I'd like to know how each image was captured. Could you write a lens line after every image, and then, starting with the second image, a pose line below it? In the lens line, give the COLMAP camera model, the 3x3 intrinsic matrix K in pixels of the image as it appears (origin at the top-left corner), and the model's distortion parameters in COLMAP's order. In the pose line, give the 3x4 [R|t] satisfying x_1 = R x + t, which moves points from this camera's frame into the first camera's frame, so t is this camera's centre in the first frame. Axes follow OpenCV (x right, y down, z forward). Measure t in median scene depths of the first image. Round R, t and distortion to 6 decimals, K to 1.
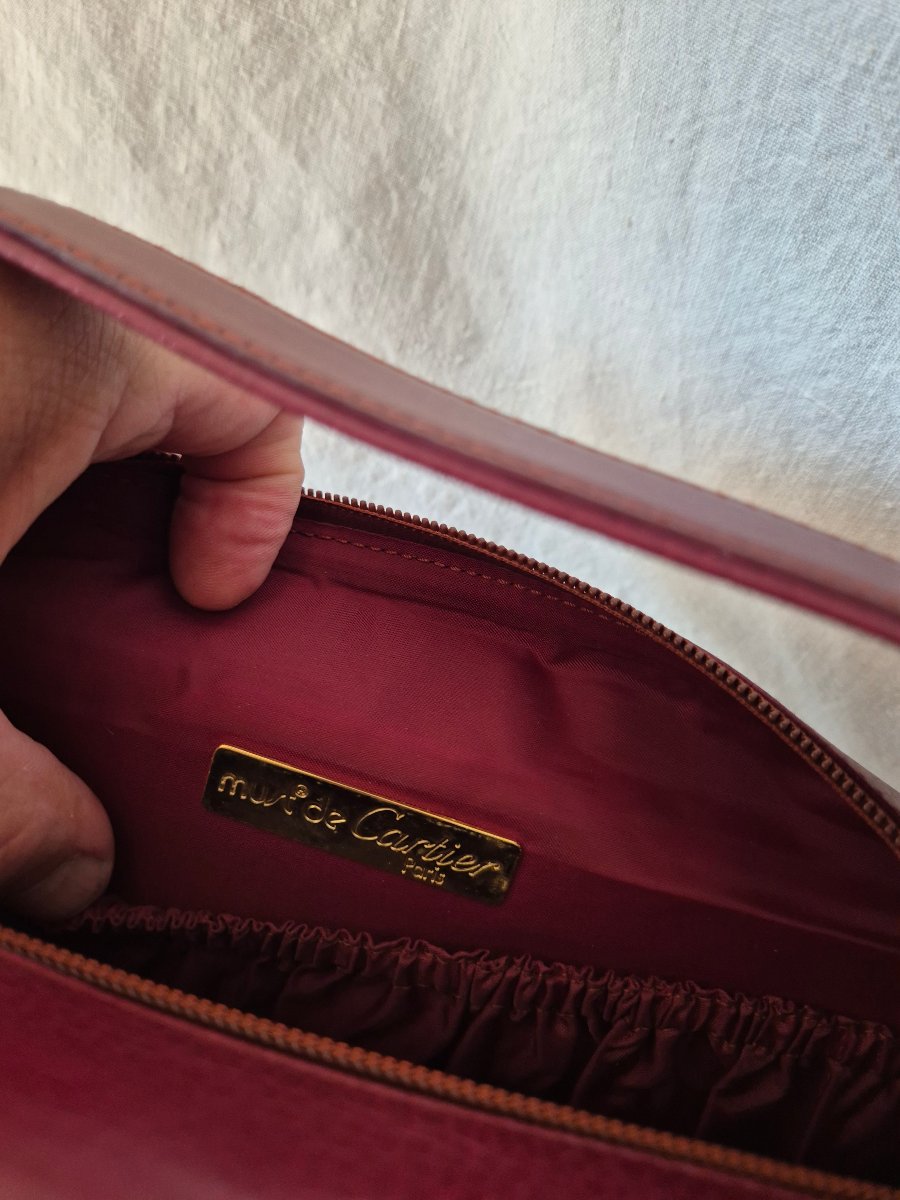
lens RADIAL K [[878.1, 0, 430.3], [0, 878.1, 573.7], [0, 0, 1]] dist [0.005115, -0.036068]
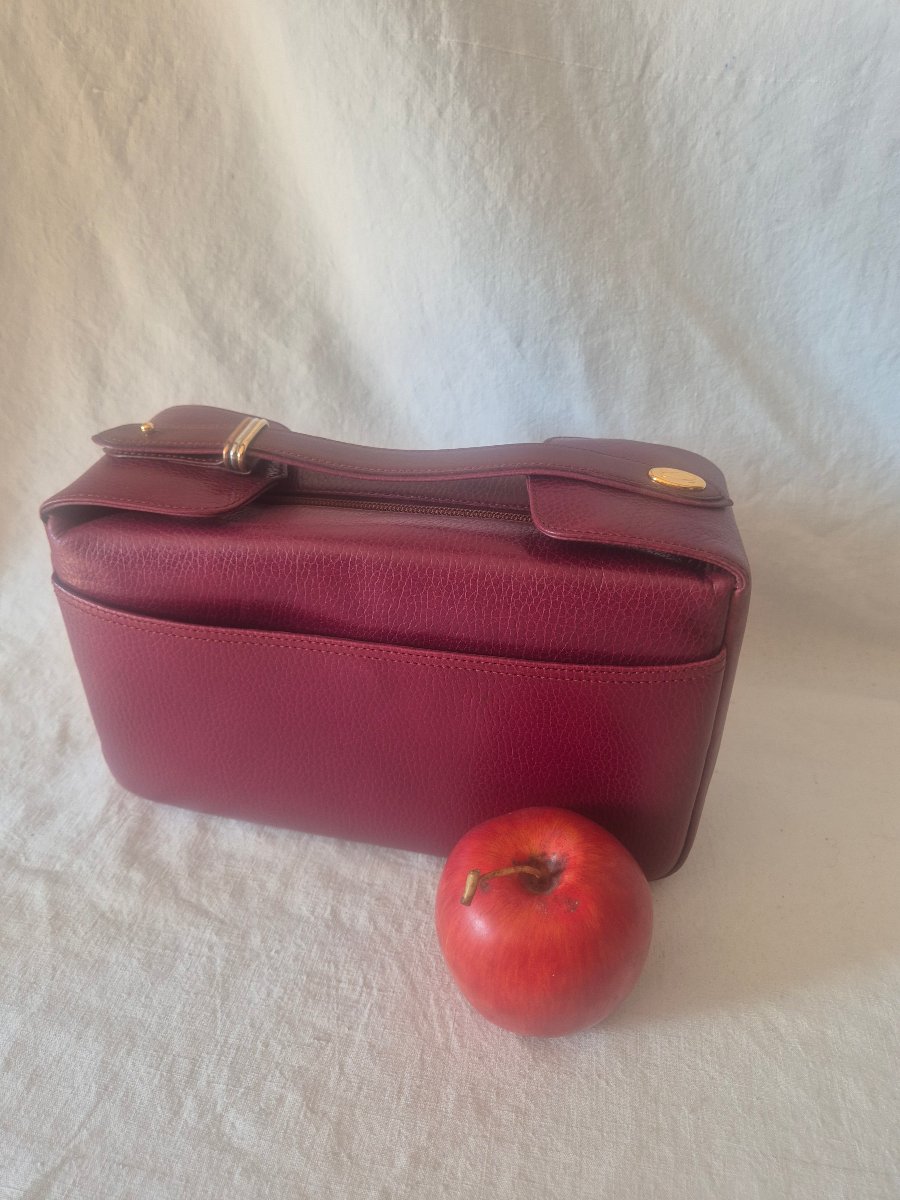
lens RADIAL K [[856.3, 0, 450.9], [0, 856.3, 584.6], [0, 0, 1]] dist [0.030573, -0.045312]
pose [[0.939729, -0.278858, 0.197857, -0.391923], [0.320006, 0.921121, -0.221658, 0.921916], [-0.120439, 0.271614, 0.954840, -1.325451]]
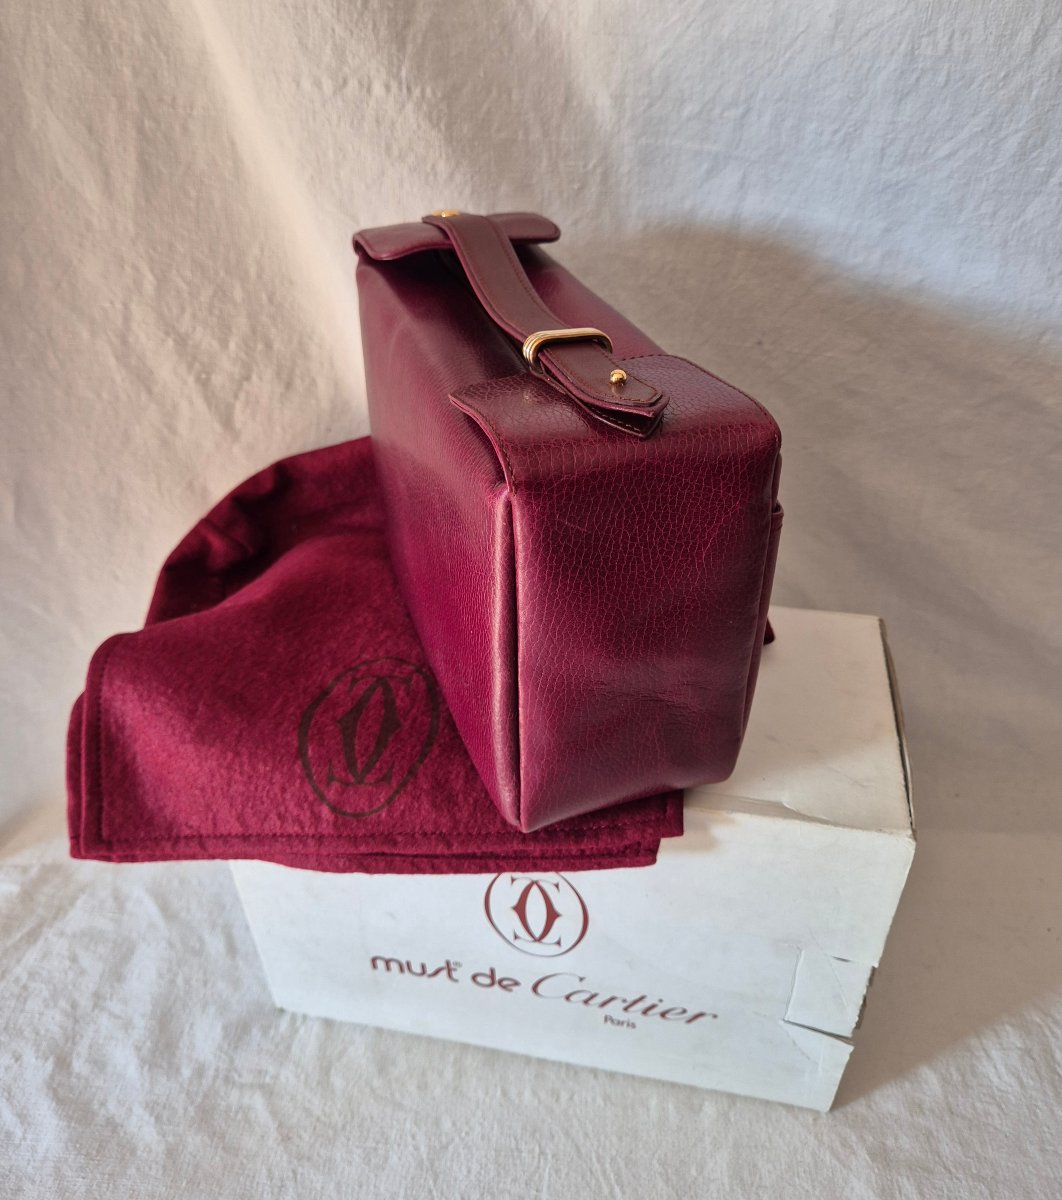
lens RADIAL K [[1060.9, 0, 547.0], [0, 1060.9, 529.7], [0, 0, 1]] dist [0.015713, -0.033650]
pose [[0.890993, -0.366618, 0.267810, -0.569145], [0.416016, 0.895494, -0.158181, 0.215594], [-0.181831, 0.252351, 0.950398, -2.474246]]
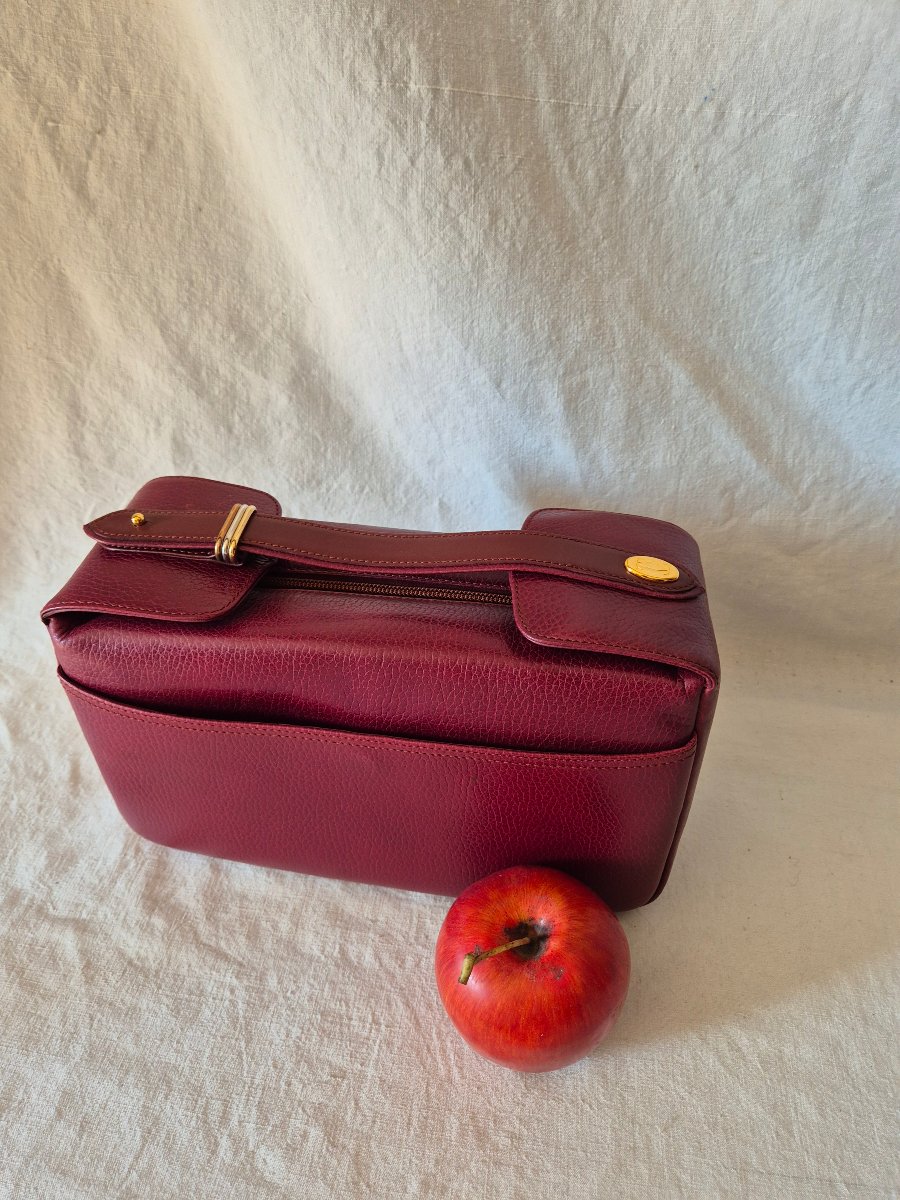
lens RADIAL K [[856.3, 0, 456.1], [0, 856.3, 595.6], [0, 0, 1]] dist [0.030573, -0.045312]
pose [[0.926100, -0.332068, 0.179079, -0.293403], [0.351950, 0.931385, -0.093019, 0.577847], [-0.135903, 0.149172, 0.979427, -1.491101]]
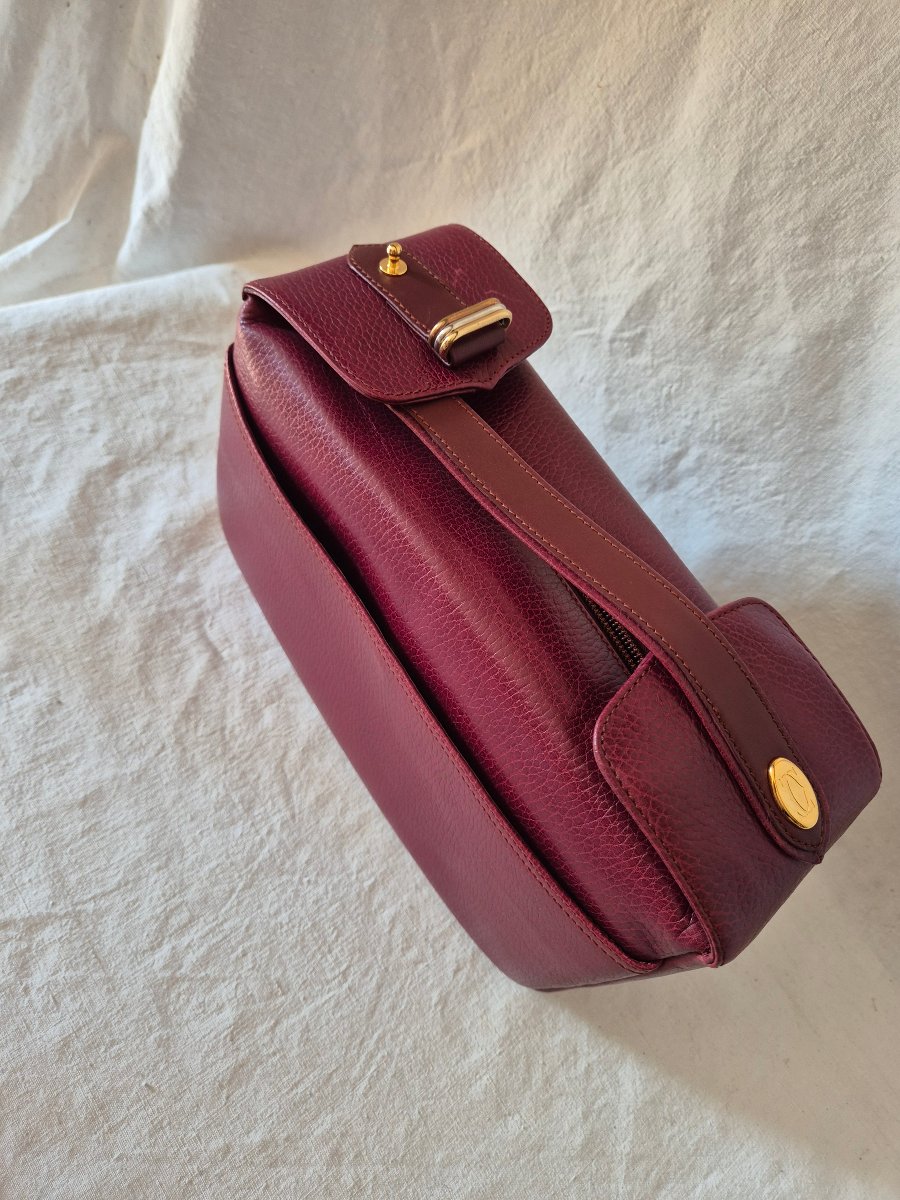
lens RADIAL K [[856.3, 0, 432.4], [0, 856.3, 593.2], [0, 0, 1]] dist [0.030573, -0.045312]
pose [[0.902379, 0.415414, -0.114644, -0.391922], [-0.393937, 0.903020, 0.171371, 0.100486], [0.174715, -0.109479, 0.978514, -1.105173]]
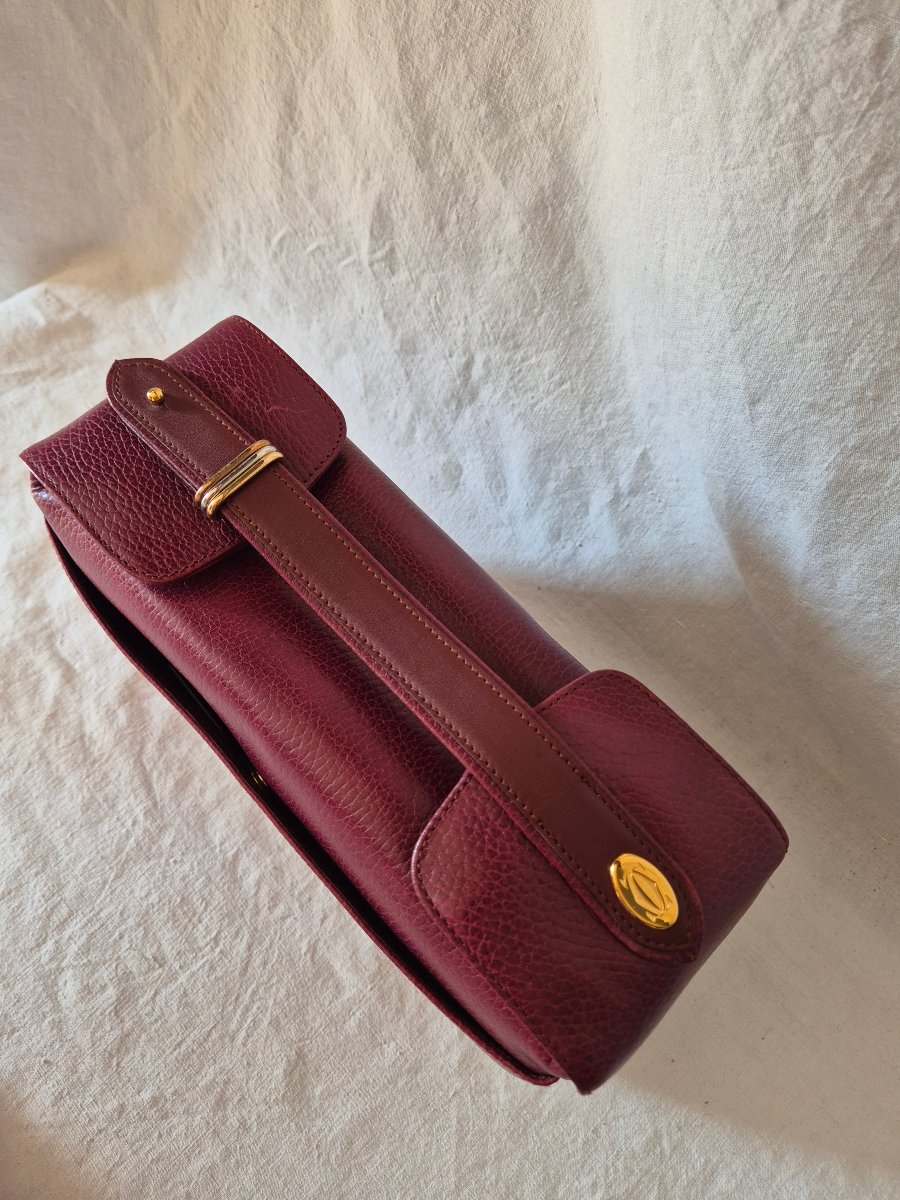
lens RADIAL K [[856.3, 0, 424.0], [0, 856.3, 604.2], [0, 0, 1]] dist [0.030573, -0.045312]
pose [[0.945369, 0.224117, -0.236747, 0.312995], [-0.145601, 0.940025, 0.308468, -0.175964], [0.291681, -0.257146, 0.921302, -0.907487]]
